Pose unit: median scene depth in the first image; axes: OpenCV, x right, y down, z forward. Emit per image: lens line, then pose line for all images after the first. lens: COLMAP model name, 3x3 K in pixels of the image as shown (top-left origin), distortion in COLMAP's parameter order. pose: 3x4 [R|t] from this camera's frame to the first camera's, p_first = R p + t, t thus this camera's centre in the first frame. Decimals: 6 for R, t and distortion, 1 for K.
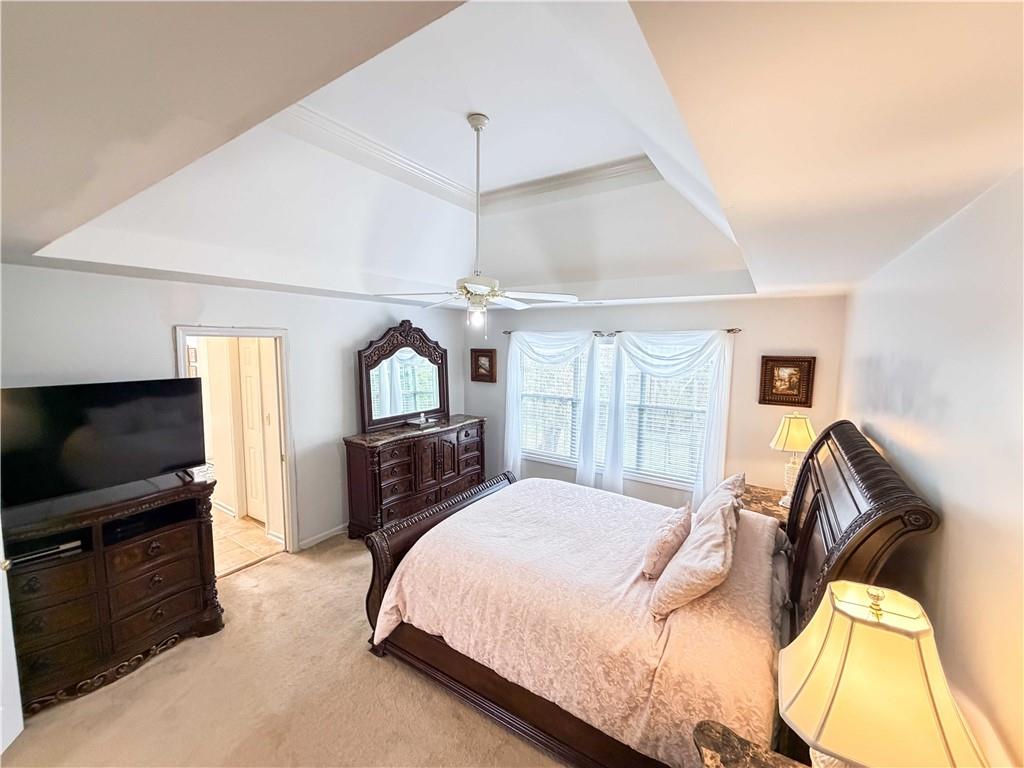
lens RADIAL K [[408.9, 0, 508.6], [0, 408.9, 383.8], [0, 0, 1]] dist [-0.000589, 0.000513]
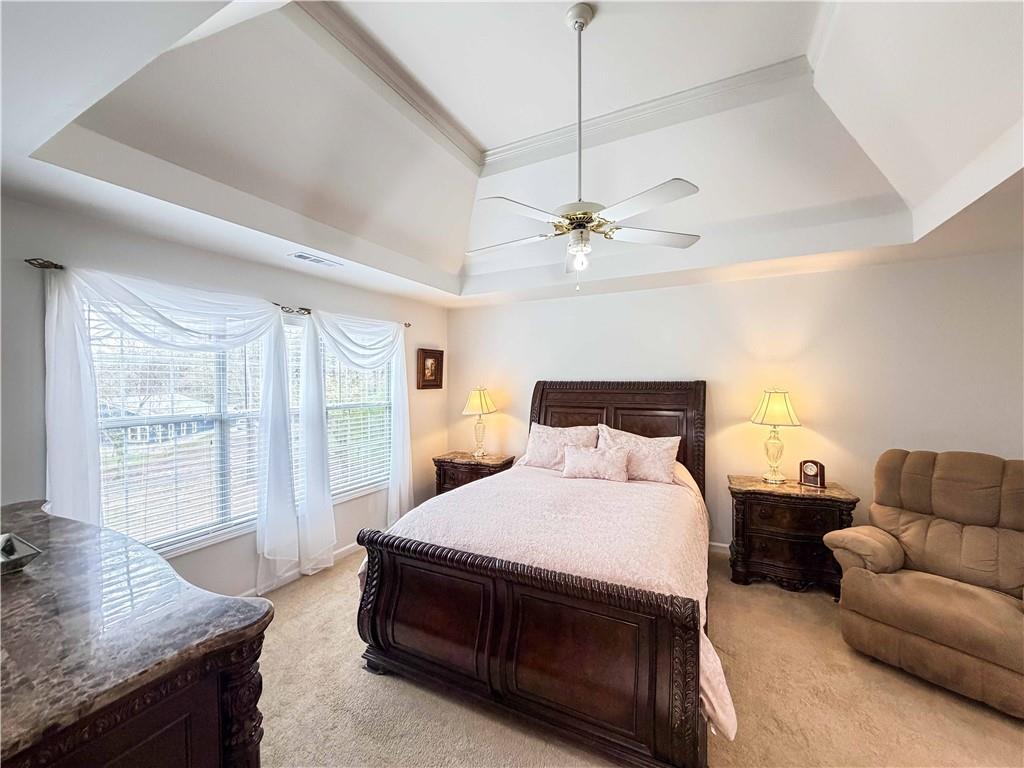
lens RADIAL K [[408.9, 0, 508.6], [0, 408.9, 383.8], [0, 0, 1]] dist [-0.000589, 0.000513]
pose [[-0.108749, -0.019959, 0.993869, -0.634657], [0.104694, 0.994008, 0.031417, 0.024462], [-0.988541, 0.107469, -0.106008, 0.946167]]
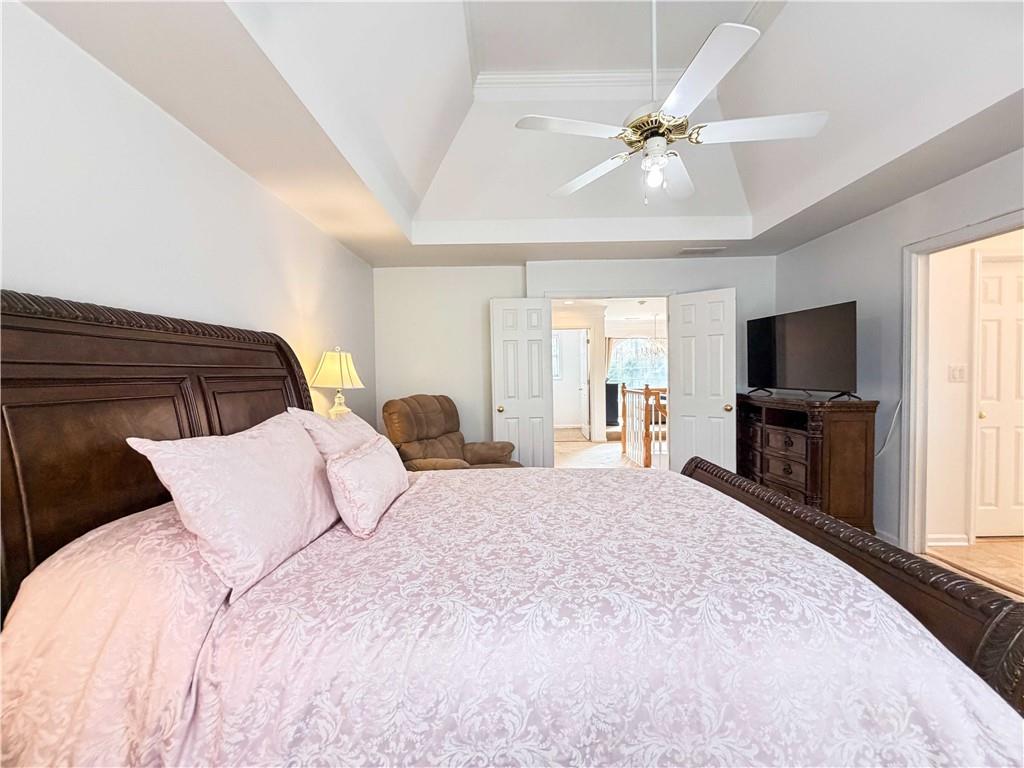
lens RADIAL K [[408.9, 0, 508.6], [0, 408.9, 383.8], [0, 0, 1]] dist [-0.000589, 0.000513]
pose [[-0.835784, 0.019697, -0.548705, 0.387993], [-0.046280, 0.993273, 0.106148, 0.094469], [0.547105, 0.114111, -0.829250, 1.123050]]
